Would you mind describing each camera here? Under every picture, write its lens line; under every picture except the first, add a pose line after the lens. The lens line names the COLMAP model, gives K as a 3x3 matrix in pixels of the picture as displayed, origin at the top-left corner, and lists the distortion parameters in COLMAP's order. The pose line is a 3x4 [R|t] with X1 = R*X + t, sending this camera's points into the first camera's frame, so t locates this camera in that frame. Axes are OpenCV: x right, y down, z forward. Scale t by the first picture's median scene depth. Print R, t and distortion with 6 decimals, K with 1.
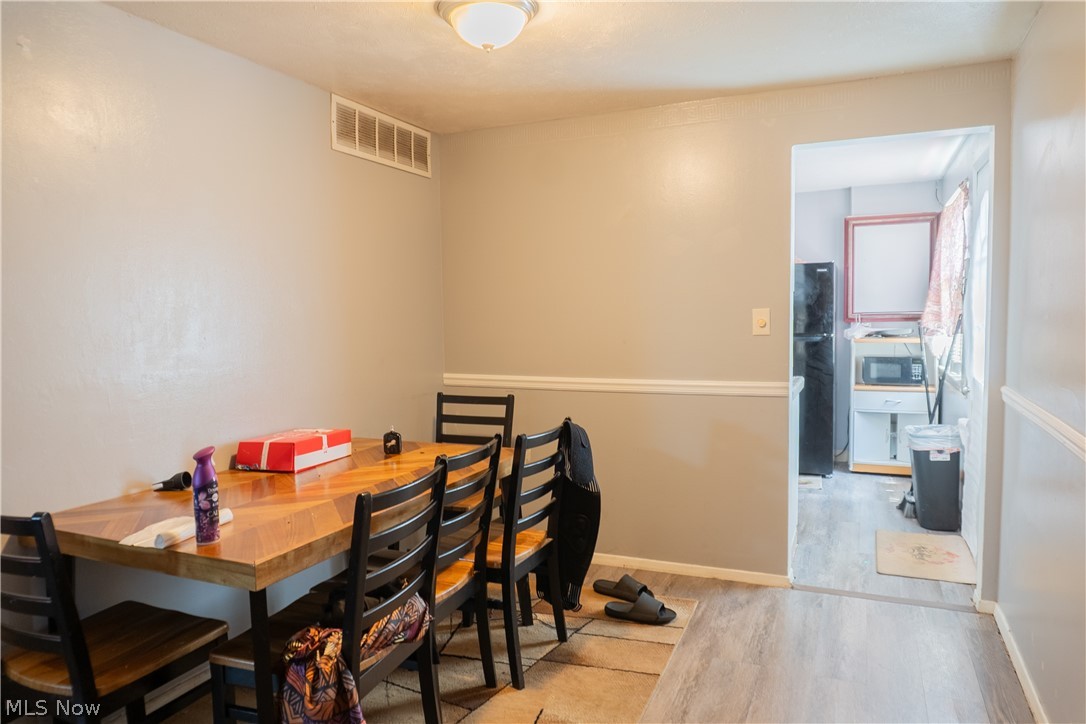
lens RADIAL K [[733.2, 0, 543.0], [0, 733.2, 362.0], [0, 0, 1]] dist [-0.018041, -0.000927]
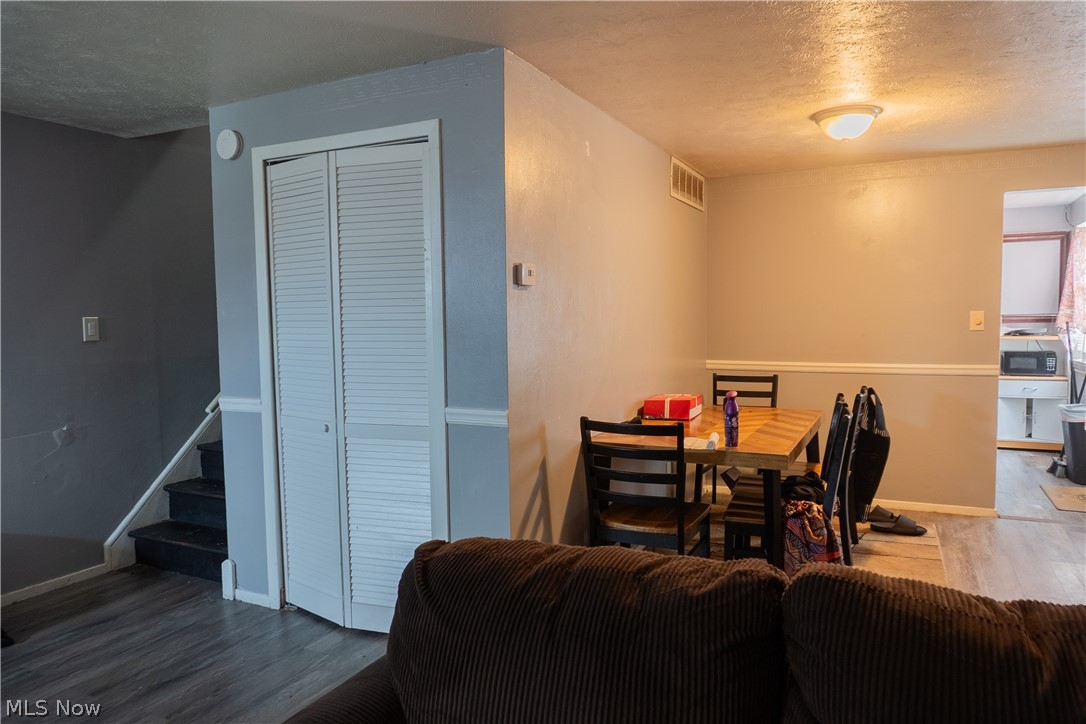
lens RADIAL K [[733.2, 0, 543.0], [0, 733.2, 362.0], [0, 0, 1]] dist [-0.018041, -0.000927]
pose [[0.999022, 0.005203, -0.043916, -0.393037], [-0.005401, 0.999976, -0.004393, 0.028391], [0.043892, 0.004626, 0.999026, -0.339354]]
